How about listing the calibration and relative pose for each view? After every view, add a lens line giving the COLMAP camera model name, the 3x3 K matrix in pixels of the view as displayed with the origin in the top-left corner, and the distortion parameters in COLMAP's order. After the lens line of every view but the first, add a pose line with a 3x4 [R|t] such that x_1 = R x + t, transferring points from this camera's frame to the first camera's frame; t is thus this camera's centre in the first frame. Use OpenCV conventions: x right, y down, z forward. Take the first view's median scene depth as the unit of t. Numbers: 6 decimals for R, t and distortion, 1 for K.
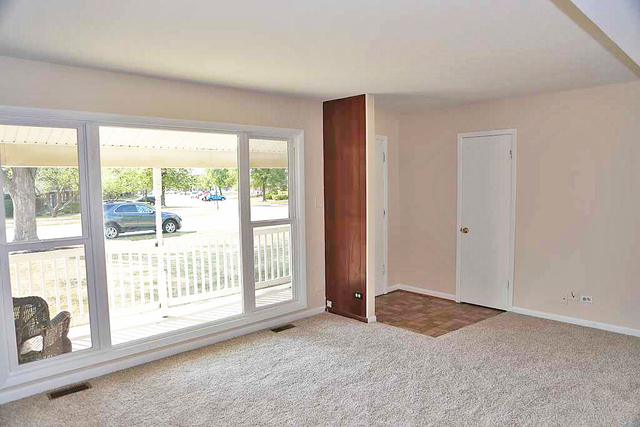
lens RADIAL K [[437.3, 0, 320.6], [0, 437.3, 214.3], [0, 0, 1]] dist [-0.075596, 0.007798]
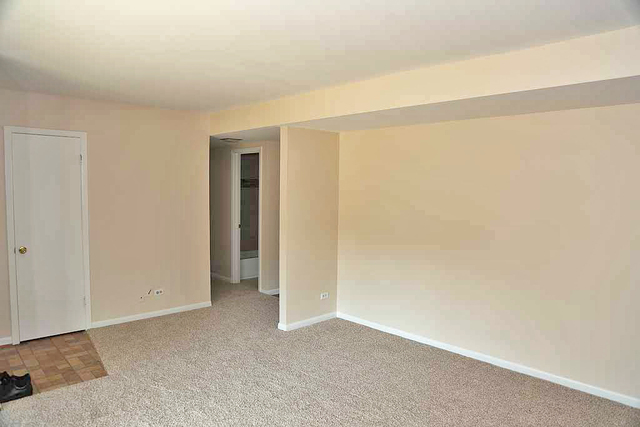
lens RADIAL K [[437.3, 0, 320.4], [0, 437.3, 214.2], [0, 0, 1]] dist [-0.075596, 0.007798]
pose [[0.014610, -0.055386, 0.998358, -0.471125], [0.063227, 0.996518, 0.054359, -0.040761], [-0.997892, 0.062329, 0.018061, 0.485502]]
